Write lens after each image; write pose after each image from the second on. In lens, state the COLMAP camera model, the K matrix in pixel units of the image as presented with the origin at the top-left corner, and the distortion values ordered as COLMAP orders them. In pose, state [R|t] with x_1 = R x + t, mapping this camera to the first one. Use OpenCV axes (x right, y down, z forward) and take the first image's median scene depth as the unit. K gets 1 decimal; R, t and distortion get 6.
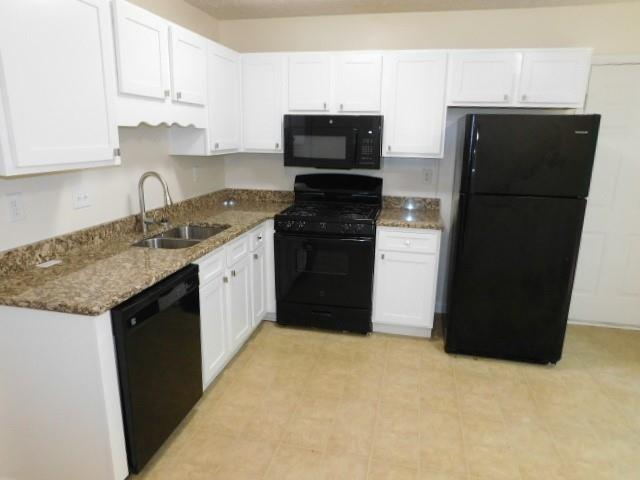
lens RADIAL K [[428.0, 0, 320.0], [0, 428.0, 240.0], [0, 0, 1]] dist [-0.104843, 0.094956]
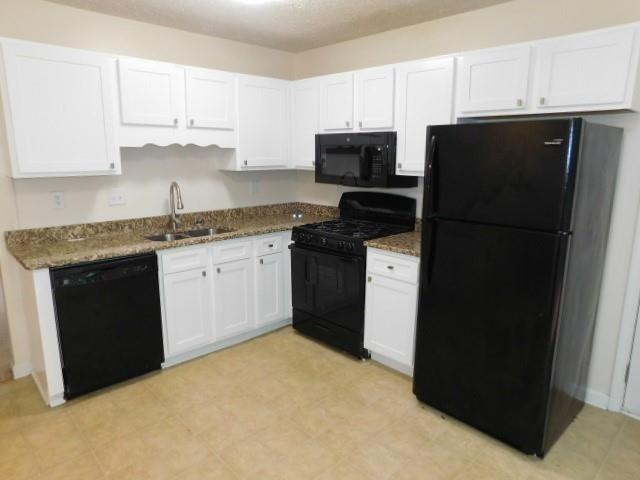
lens RADIAL K [[428.0, 0, 320.0], [0, 428.0, 240.0], [0, 0, 1]] dist [-0.104843, 0.094956]
pose [[0.832548, 0.100044, -0.544844, 0.584027], [-0.127303, 0.991786, -0.012413, -0.022909], [0.539127, 0.079695, 0.838445, 0.146458]]
